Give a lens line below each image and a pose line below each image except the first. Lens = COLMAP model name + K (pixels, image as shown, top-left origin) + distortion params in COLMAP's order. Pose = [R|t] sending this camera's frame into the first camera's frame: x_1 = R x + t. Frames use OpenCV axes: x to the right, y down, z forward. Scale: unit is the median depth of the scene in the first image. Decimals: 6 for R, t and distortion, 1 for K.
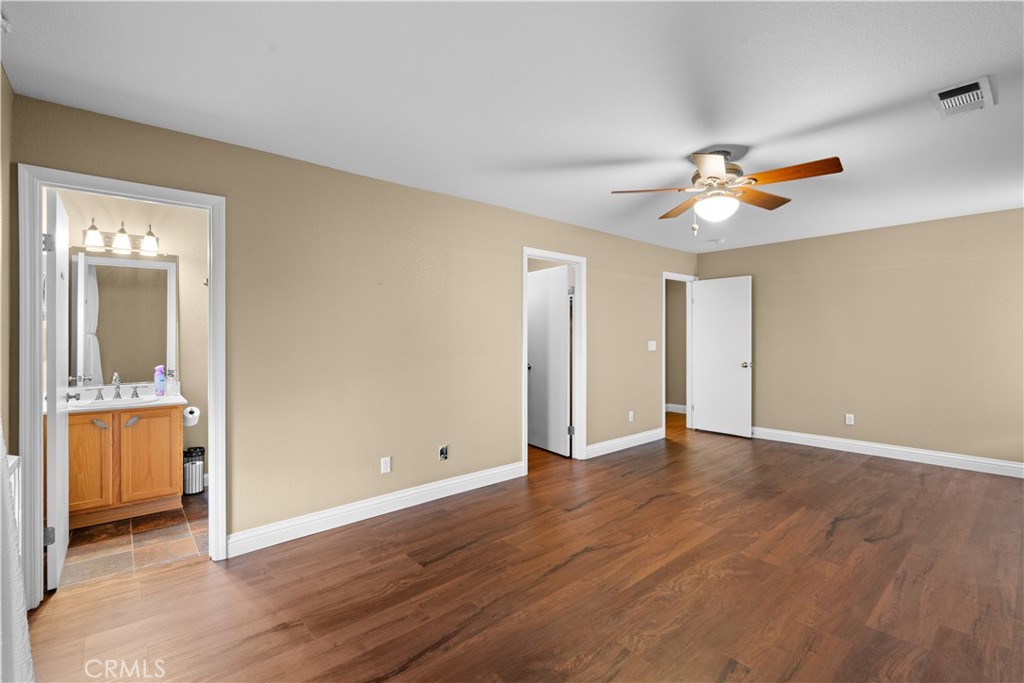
lens RADIAL K [[461.1, 0, 512.4], [0, 461.1, 339.1], [0, 0, 1]] dist [-0.006041, 0.000827]
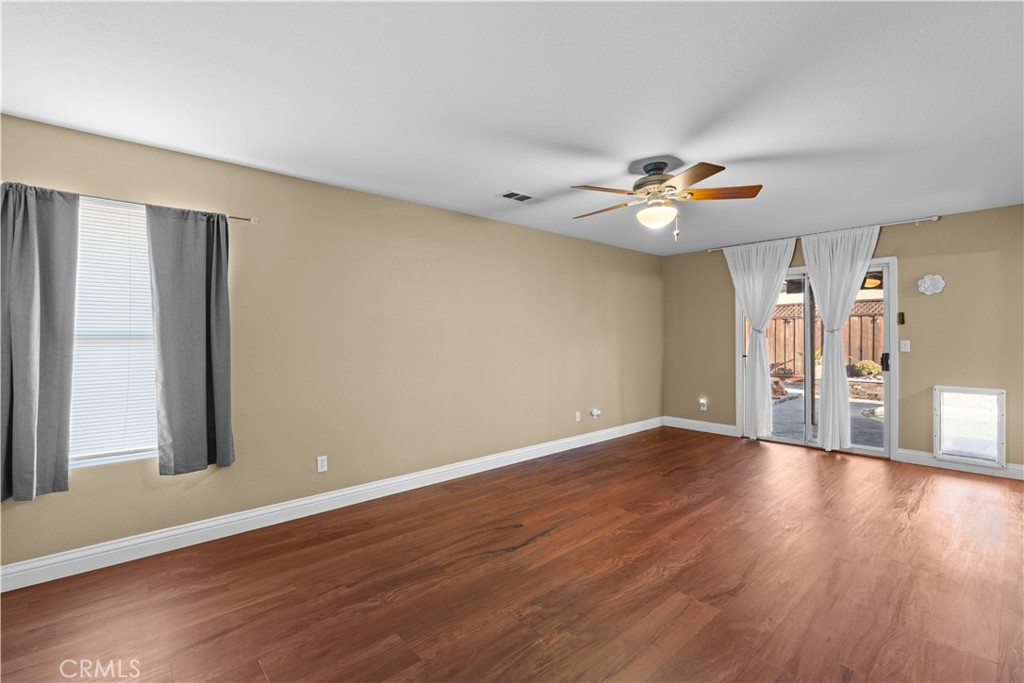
lens RADIAL K [[461.1, 0, 510.4], [0, 461.1, 338.0], [0, 0, 1]] dist [-0.006041, 0.000827]
pose [[-0.999881, 0.008793, -0.012655, 0.773247], [0.008691, 0.999930, 0.008077, -0.014049], [0.012725, 0.007966, -0.999887, 2.002881]]
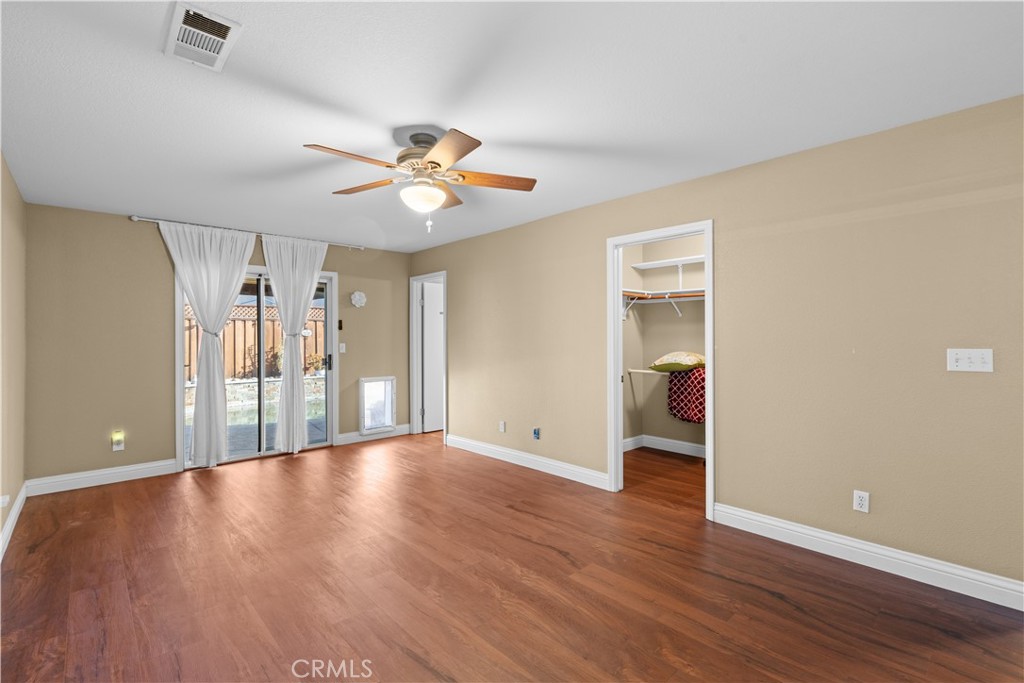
lens RADIAL K [[461.1, 0, 512.6], [0, 461.1, 337.5], [0, 0, 1]] dist [-0.006041, 0.000827]
pose [[0.031068, 0.005052, -0.999504, 1.313409], [0.000668, 0.999987, 0.005075, -0.014823], [0.999517, -0.000826, 0.031065, 1.108920]]
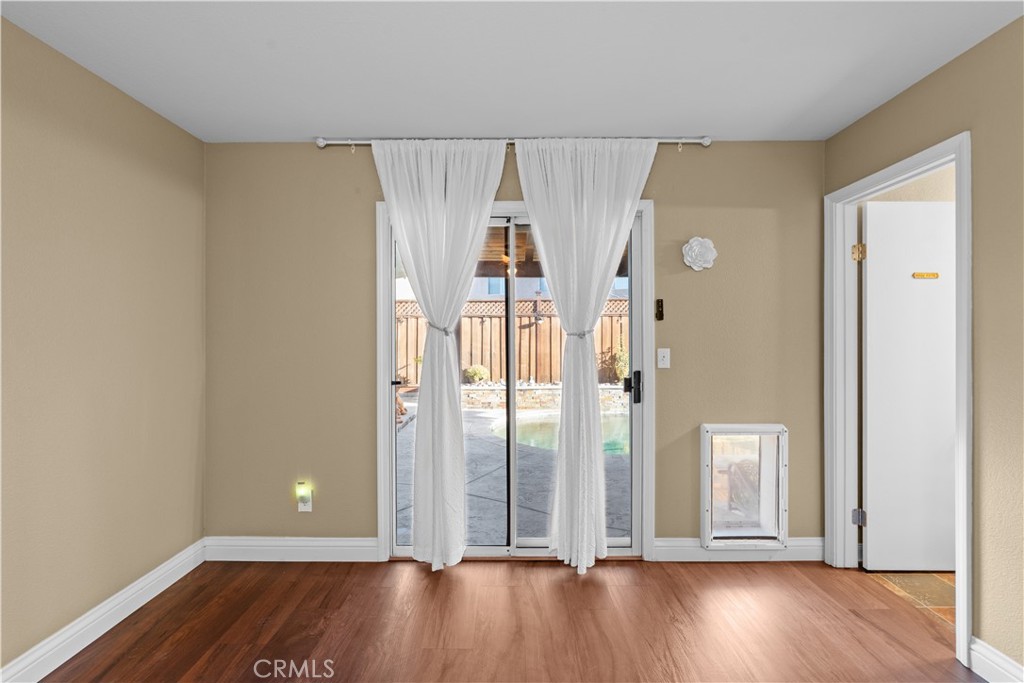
lens RADIAL K [[461.1, 0, 510.5], [0, 461.1, 334.9], [0, 0, 1]] dist [-0.006041, 0.000827]
pose [[-0.663002, 0.001391, -0.748616, 0.289433], [0.000168, 0.999999, 0.001709, -0.009475], [0.748618, 0.001008, -0.663001, 0.845712]]
